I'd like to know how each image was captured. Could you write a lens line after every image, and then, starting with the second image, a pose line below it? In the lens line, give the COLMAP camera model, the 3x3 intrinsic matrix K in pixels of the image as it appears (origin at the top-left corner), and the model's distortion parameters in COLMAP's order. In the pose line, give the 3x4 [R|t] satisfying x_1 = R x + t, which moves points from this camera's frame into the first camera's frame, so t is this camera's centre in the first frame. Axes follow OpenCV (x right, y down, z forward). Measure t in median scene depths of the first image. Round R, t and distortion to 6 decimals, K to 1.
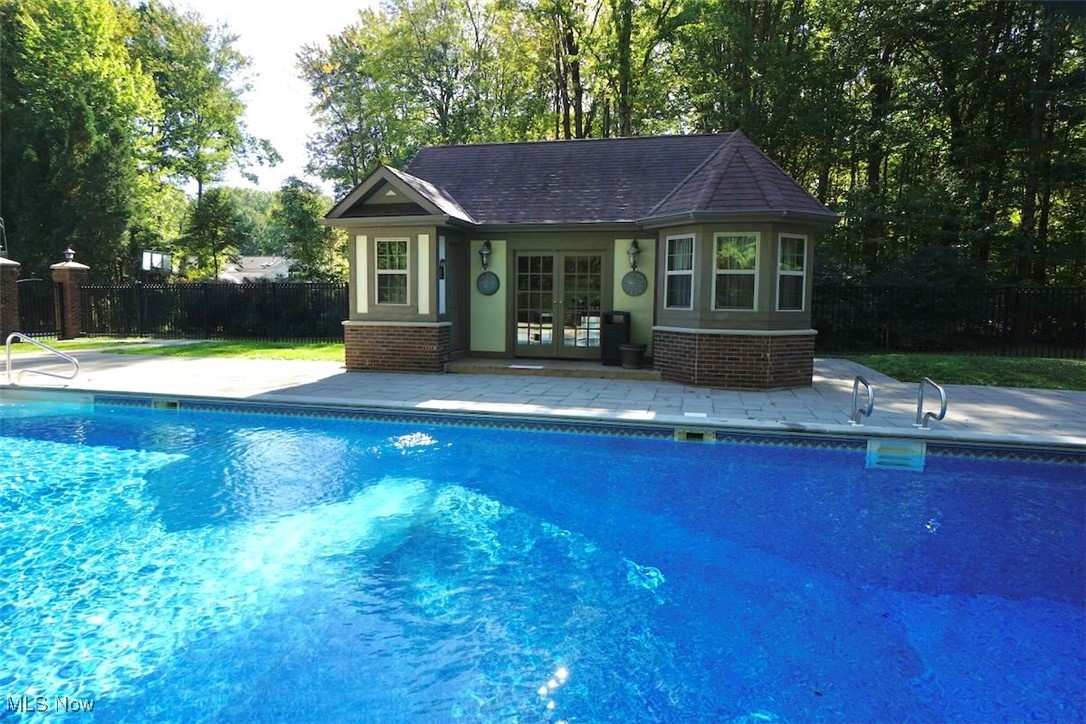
lens RADIAL K [[656.7, 0, 543.0], [0, 656.7, 362.0], [0, 0, 1]] dist [-0.006169, -0.000948]
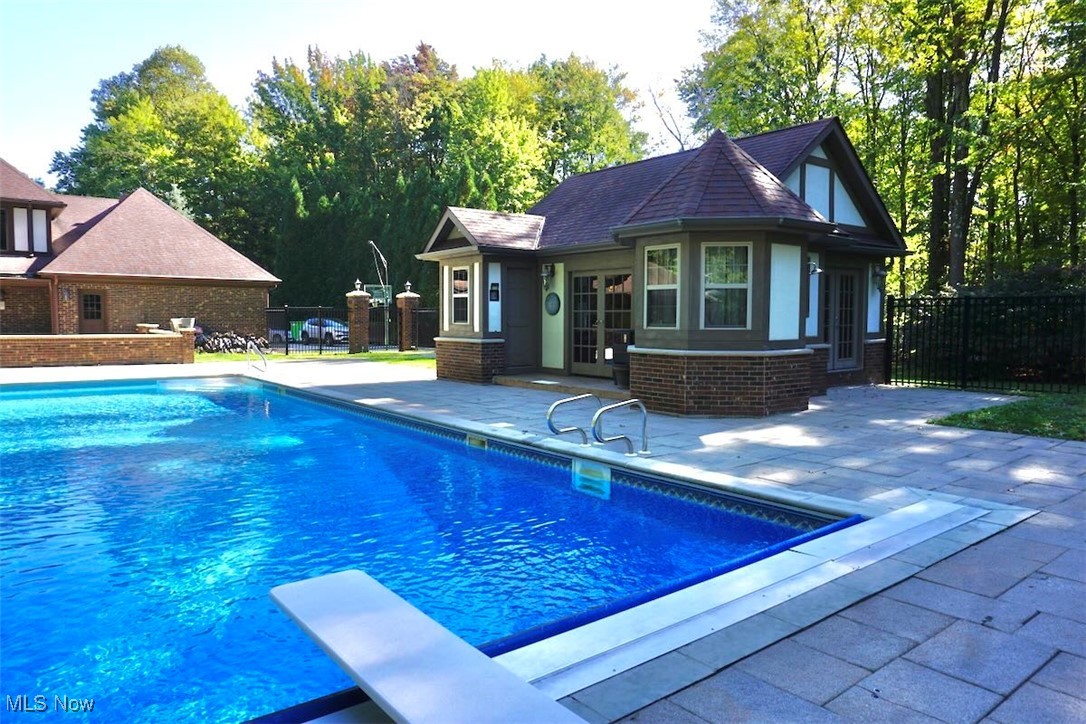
lens RADIAL K [[726.4, 0, 536.0], [0, 726.4, 359.2], [0, 0, 1]] dist [-0.019852, 0.000665]
pose [[0.782258, 0.028195, -0.622317, 0.680613], [-0.055769, 0.998134, -0.024880, 0.000610], [0.620454, 0.054168, 0.782370, 0.075048]]
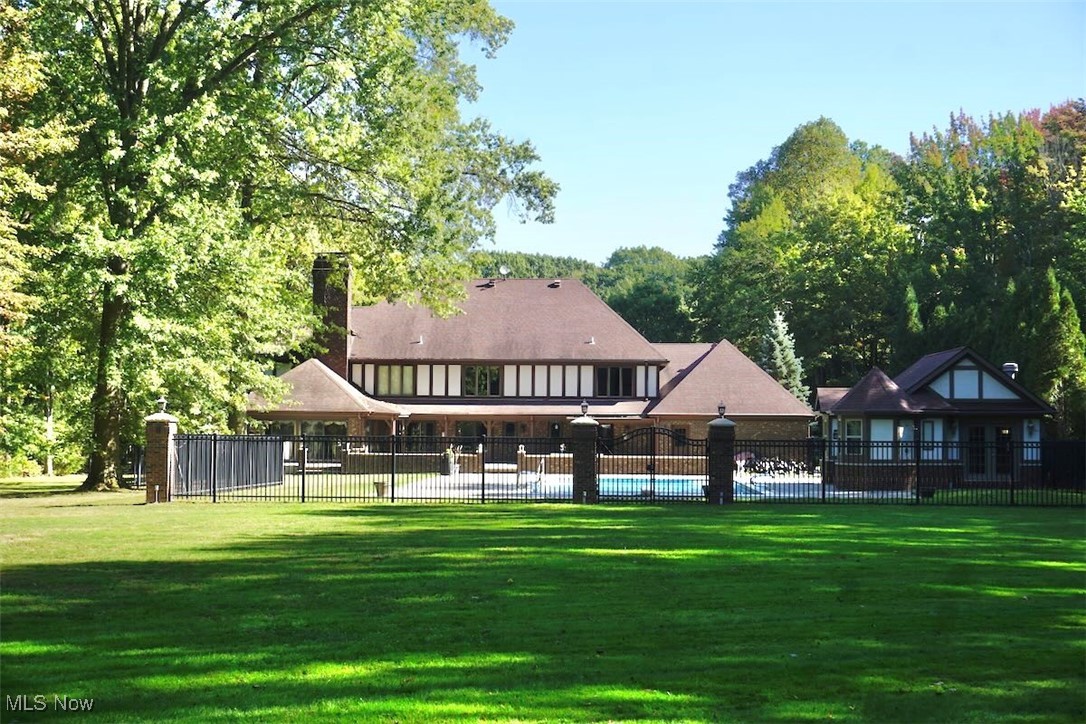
lens RADIAL K [[1560.0, 0, 535.8], [0, 1560.0, 361.9], [0, 0, 1]] dist [0.039456, 0.102106]
pose [[0.181627, -0.054449, -0.981859, 4.502396], [-0.099184, 0.992360, -0.073379, 0.085818], [0.978353, 0.110713, 0.174838, -0.808284]]
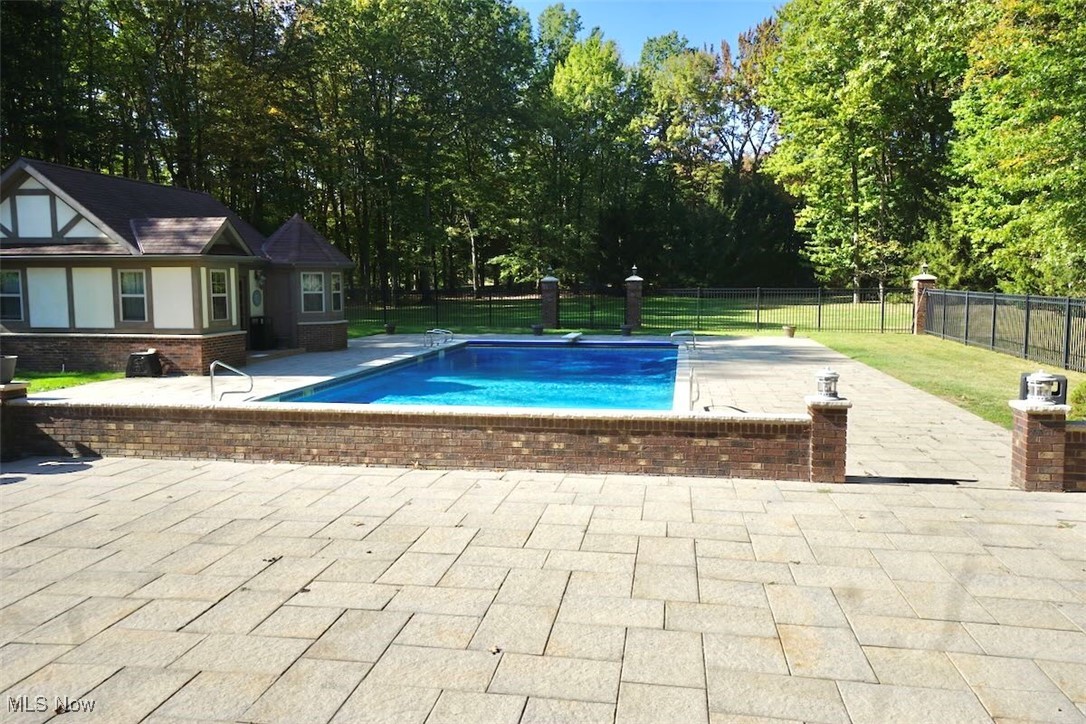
lens RADIAL K [[814.8, 0, 543.0], [0, 814.8, 362.0], [0, 0, 1]] dist [0.001178, 0.000401]
pose [[-0.079389, -0.106902, 0.991095, -1.910203], [0.095367, 0.988858, 0.114300, -0.129366], [-0.992271, 0.103592, -0.068310, 0.476346]]
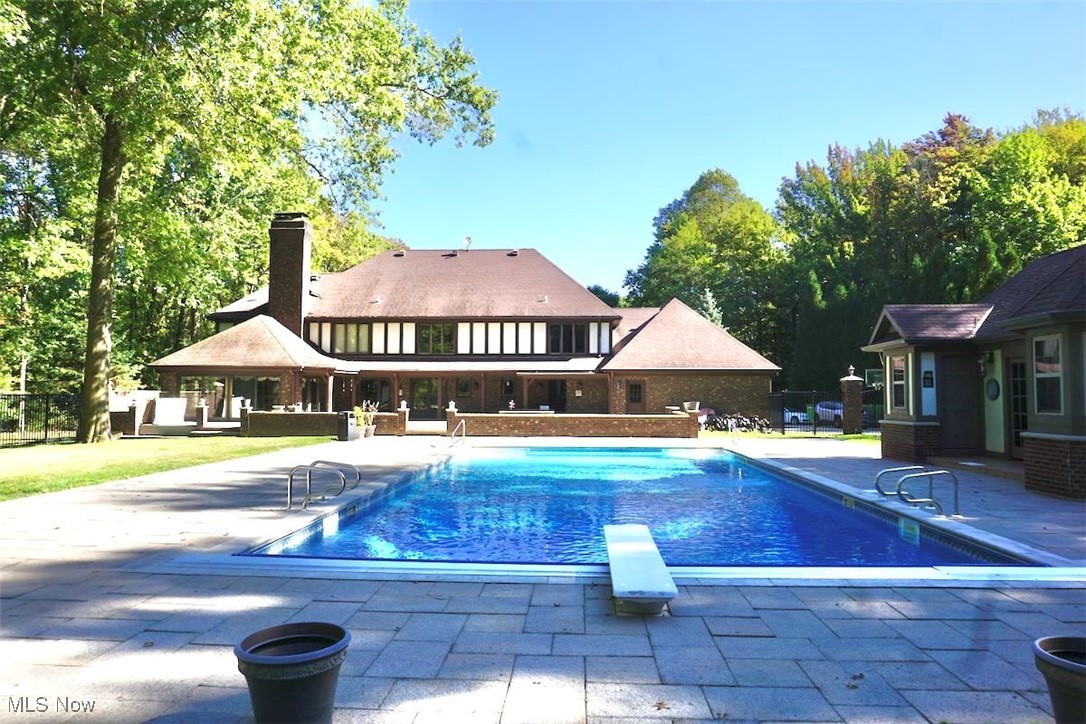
lens RADIAL K [[726.4, 0, 536.0], [0, 726.4, 359.2], [0, 0, 1]] dist [-0.019852, 0.000665]
pose [[0.174444, -0.063174, -0.982638, 1.046700], [-0.095220, 0.992180, -0.080692, -0.000076], [0.980052, 0.107643, 0.167065, 0.051613]]
